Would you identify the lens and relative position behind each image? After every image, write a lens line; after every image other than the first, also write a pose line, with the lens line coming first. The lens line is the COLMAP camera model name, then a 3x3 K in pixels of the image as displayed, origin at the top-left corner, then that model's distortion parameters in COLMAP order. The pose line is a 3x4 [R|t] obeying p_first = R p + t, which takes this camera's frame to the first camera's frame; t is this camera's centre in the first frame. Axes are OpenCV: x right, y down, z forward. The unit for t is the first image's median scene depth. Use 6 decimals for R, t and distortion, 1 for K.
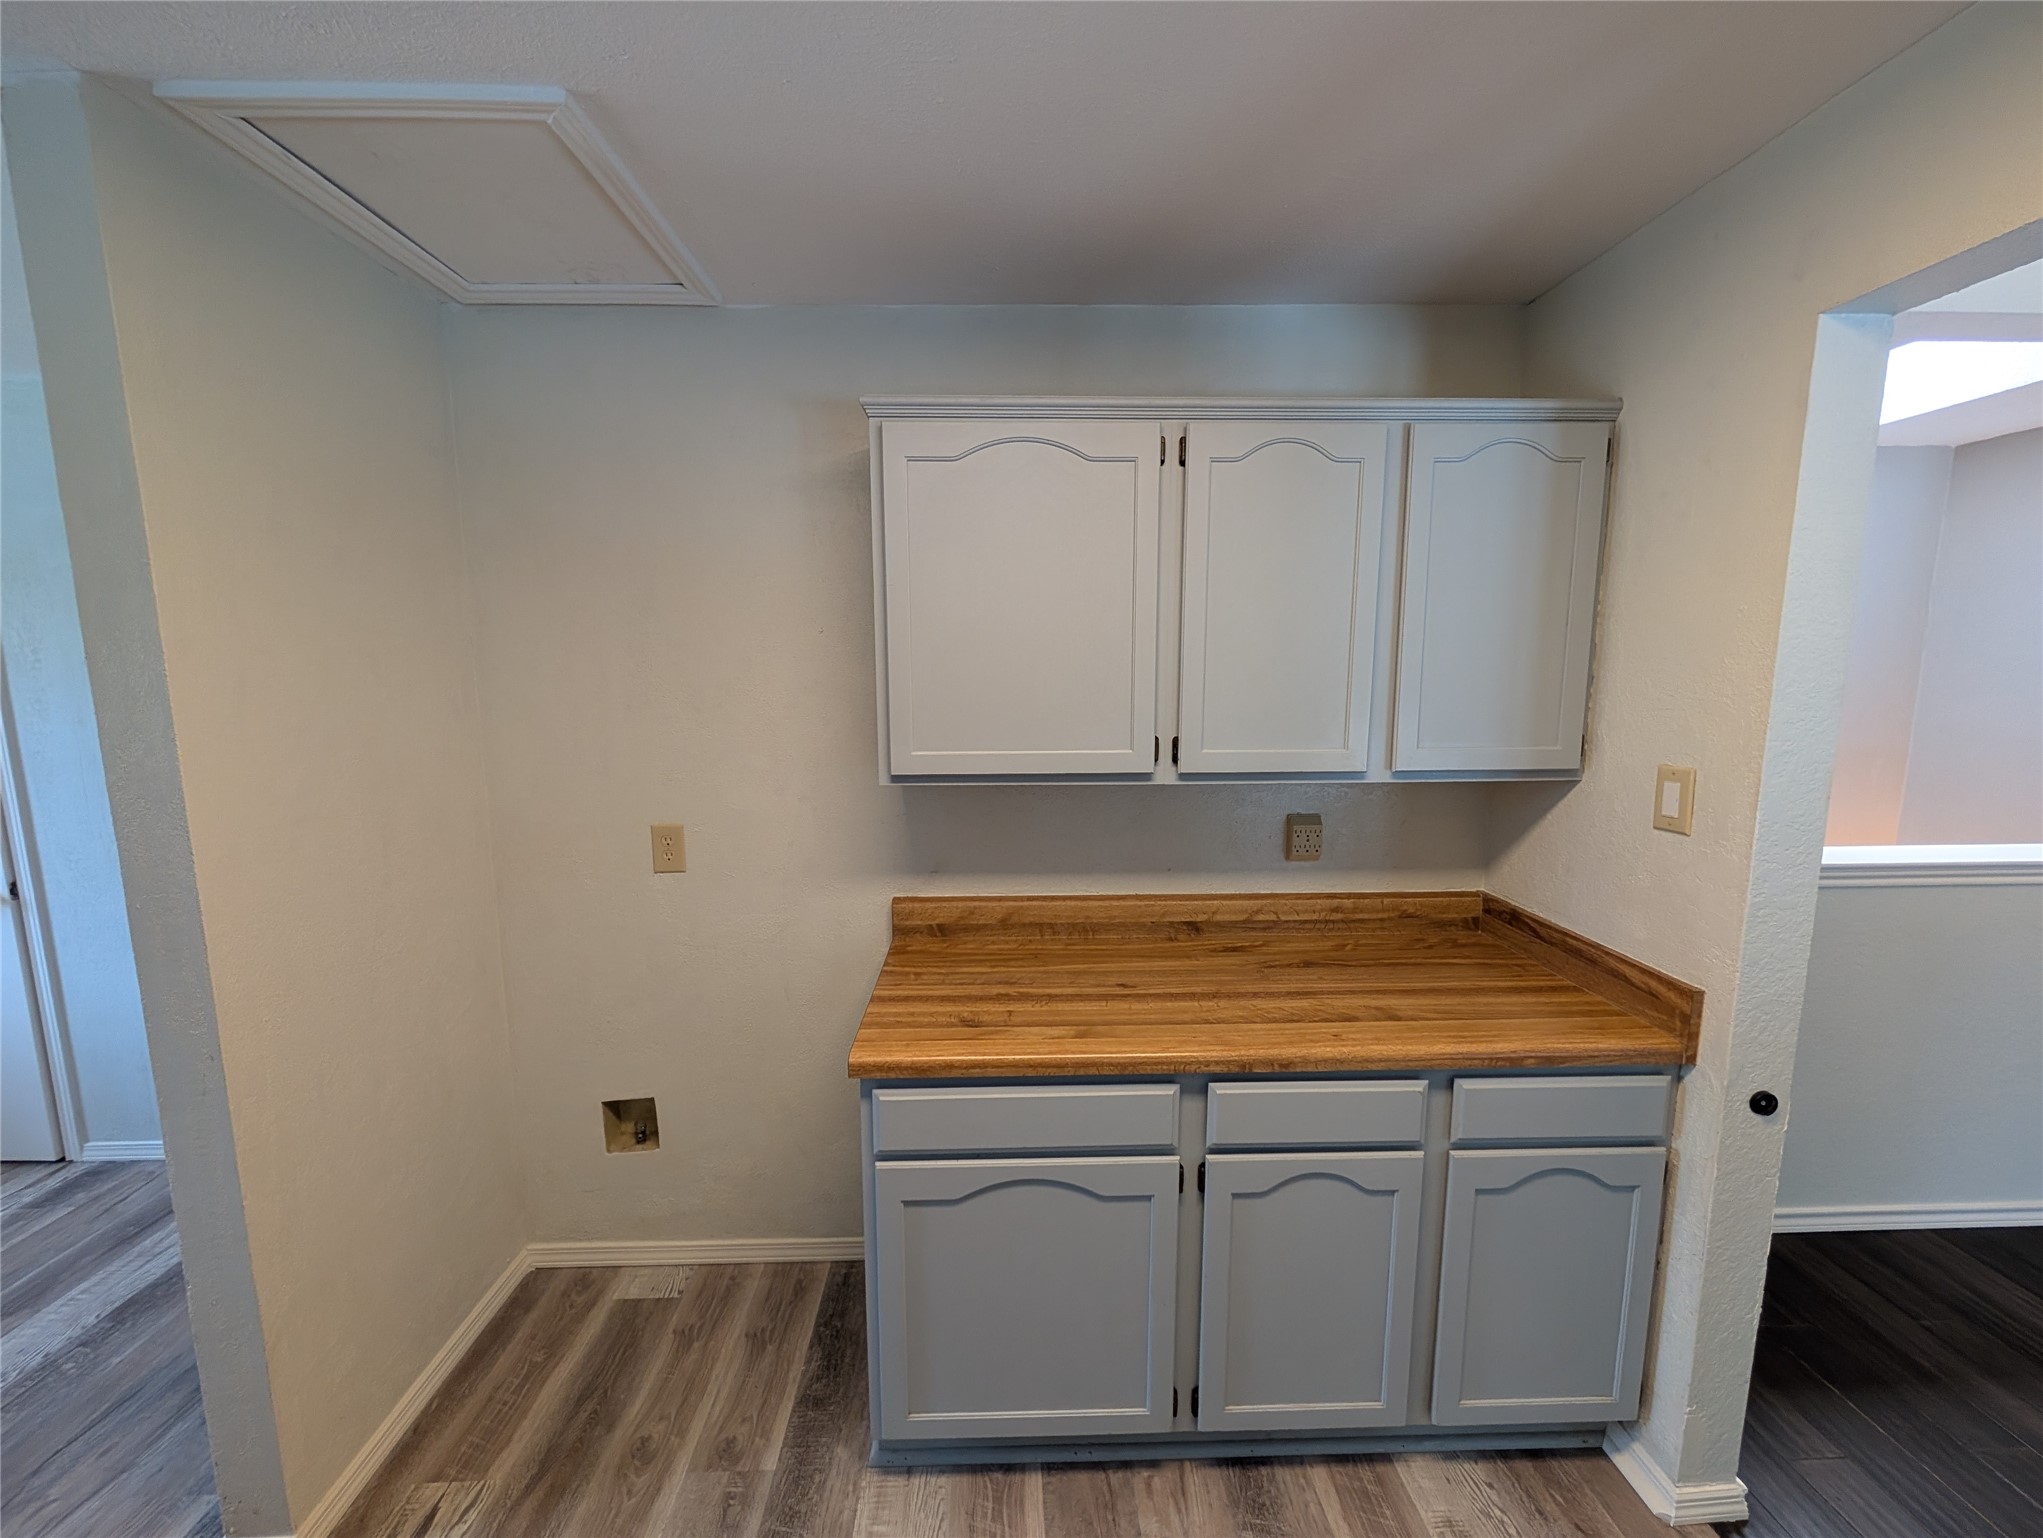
lens RADIAL K [[774.5, 0, 1018.3], [0, 774.5, 771.4], [0, 0, 1]] dist [-0.000666, 0.000238]
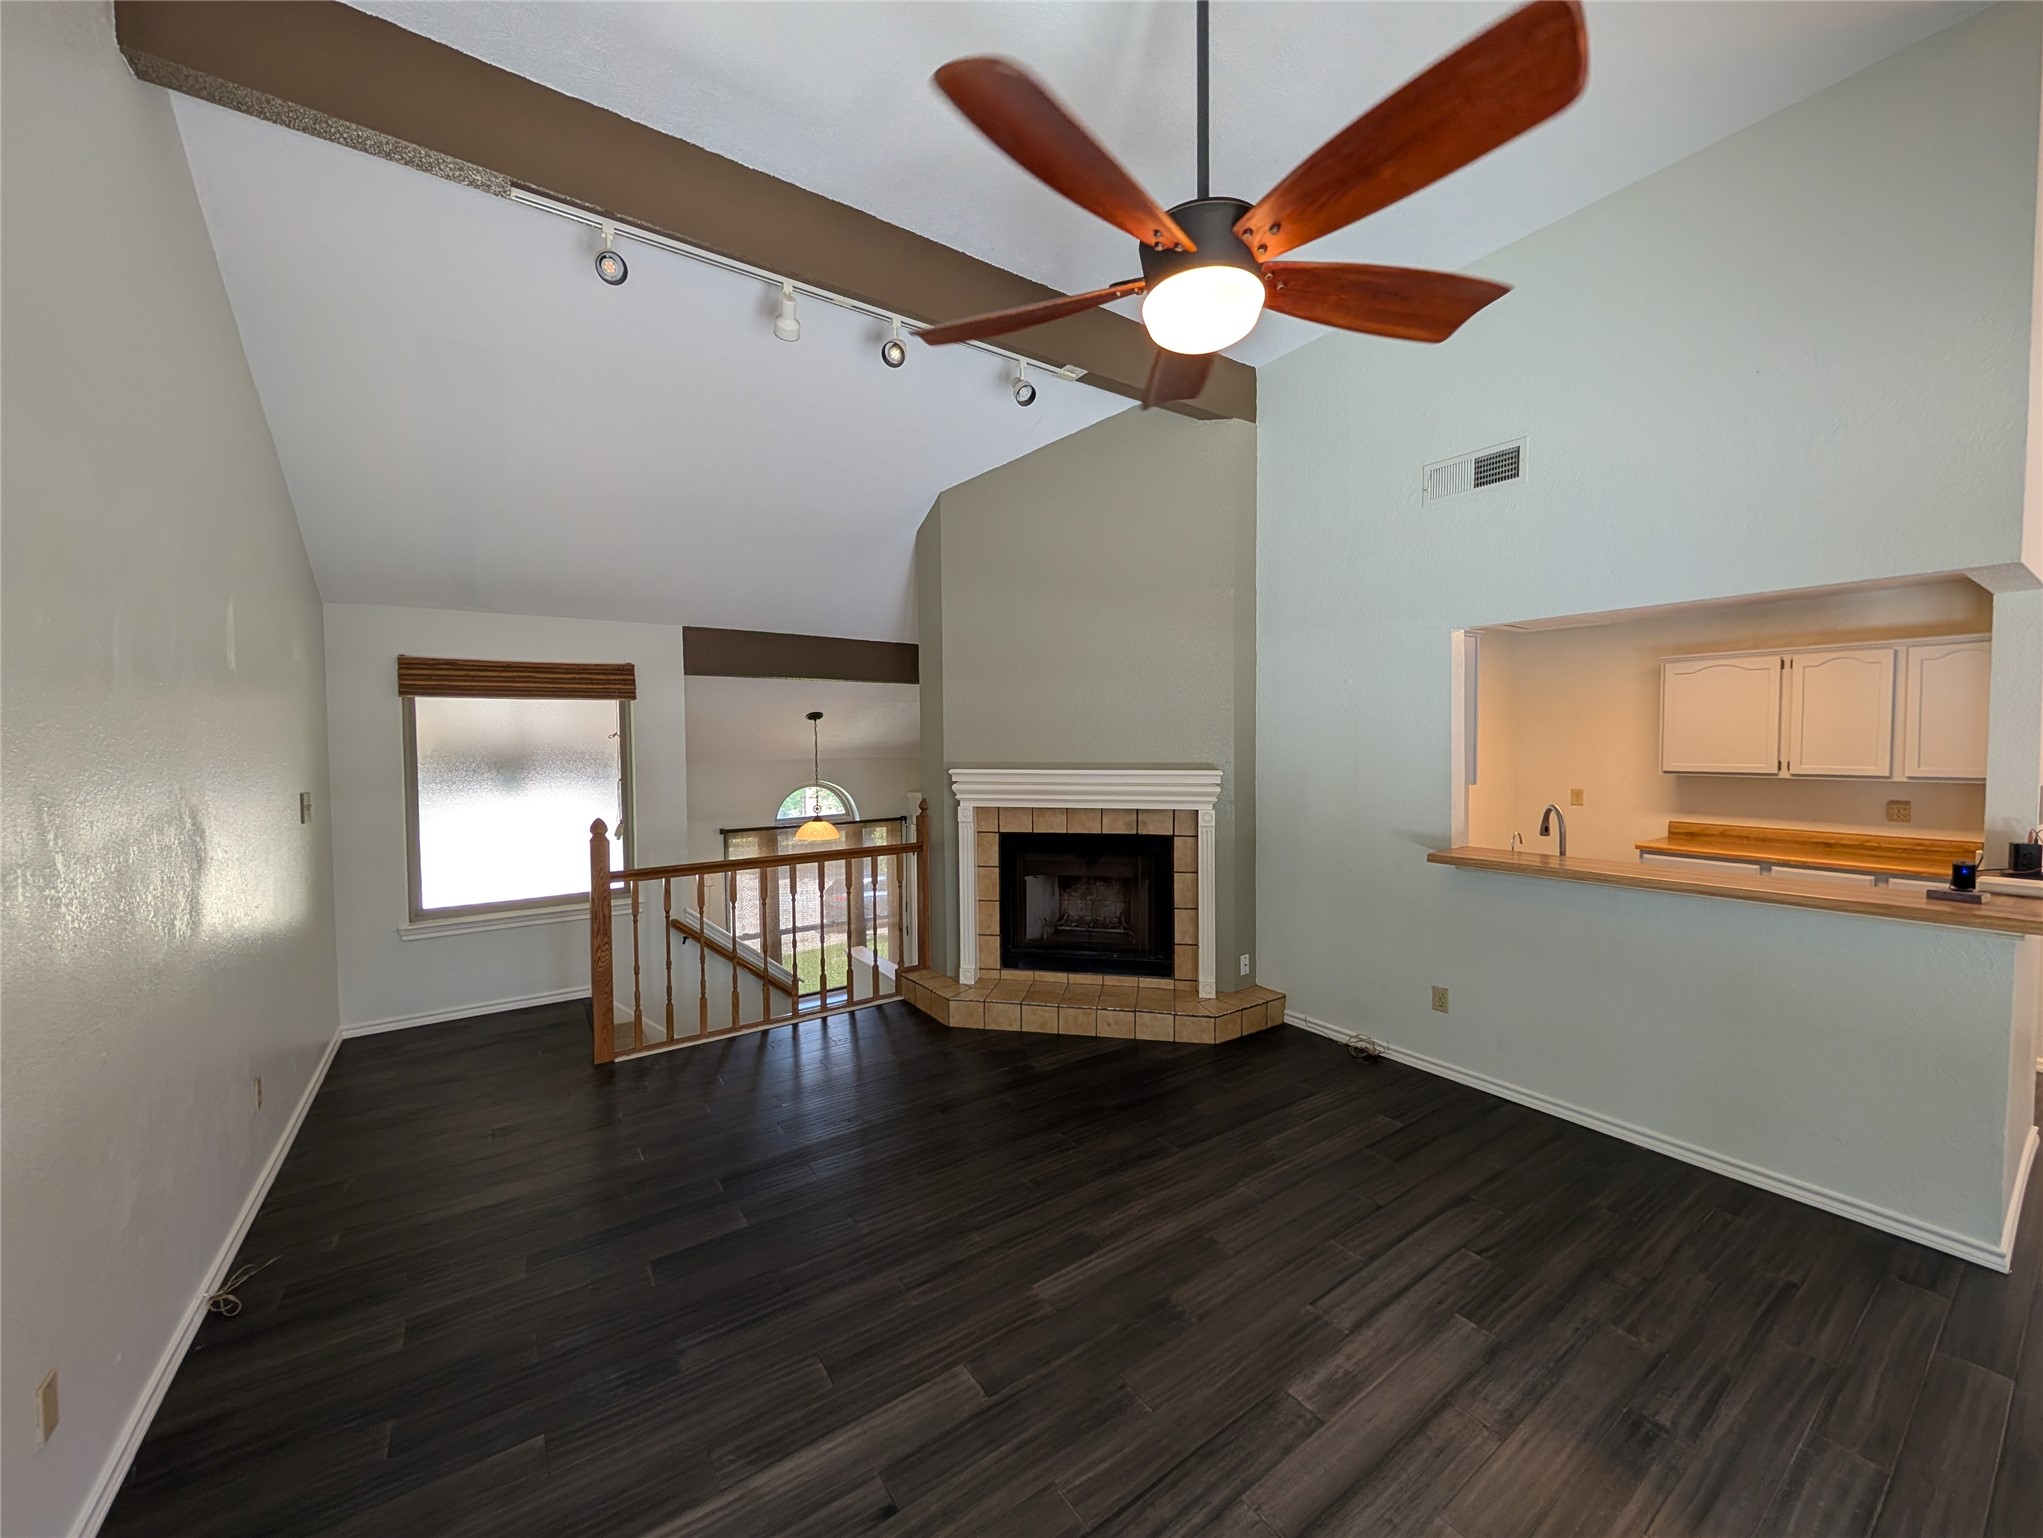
lens RADIAL K [[774.5, 0, 1012.0], [0, 774.5, 768.3], [0, 0, 1]] dist [-0.000666, 0.000238]
pose [[0.532284, 0.032067, -0.845958, 1.082282], [-0.104045, 0.994185, -0.027780, 0.355253], [0.840148, 0.102804, 0.532525, -2.882077]]
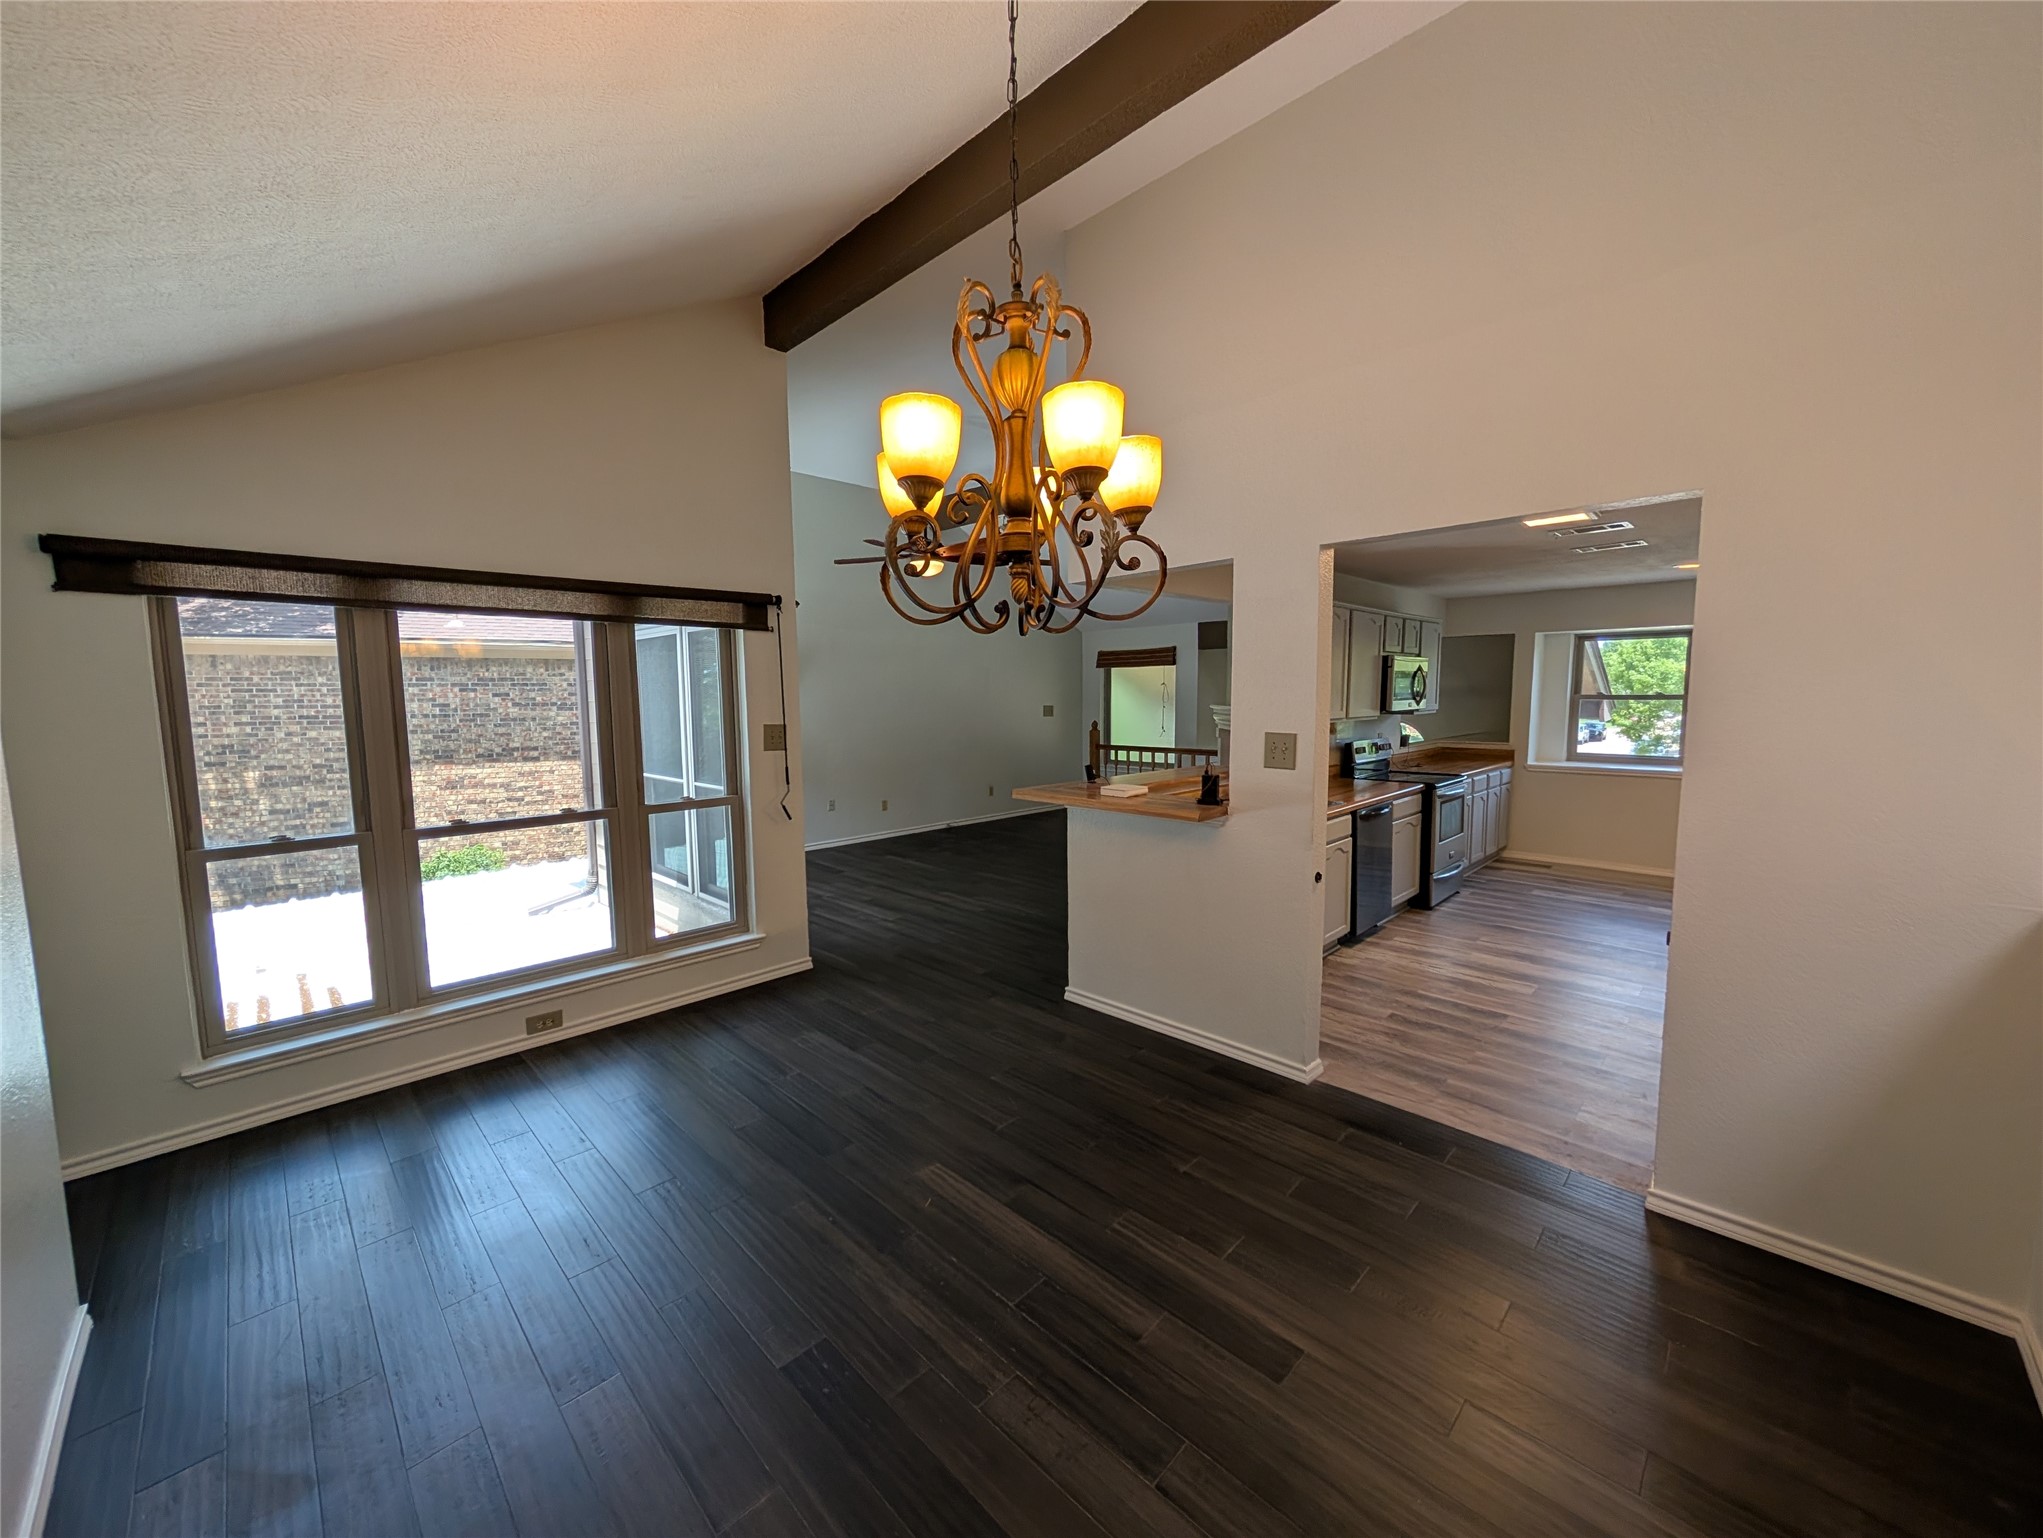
lens RADIAL K [[774.5, 0, 1018.3], [0, 774.5, 762.8], [0, 0, 1]] dist [-0.000666, 0.000238]
pose [[-0.728710, 0.072547, -0.680969, 2.596833], [-0.078367, 0.979007, 0.188159, -0.131990], [0.680324, 0.190478, -0.707727, 0.956855]]
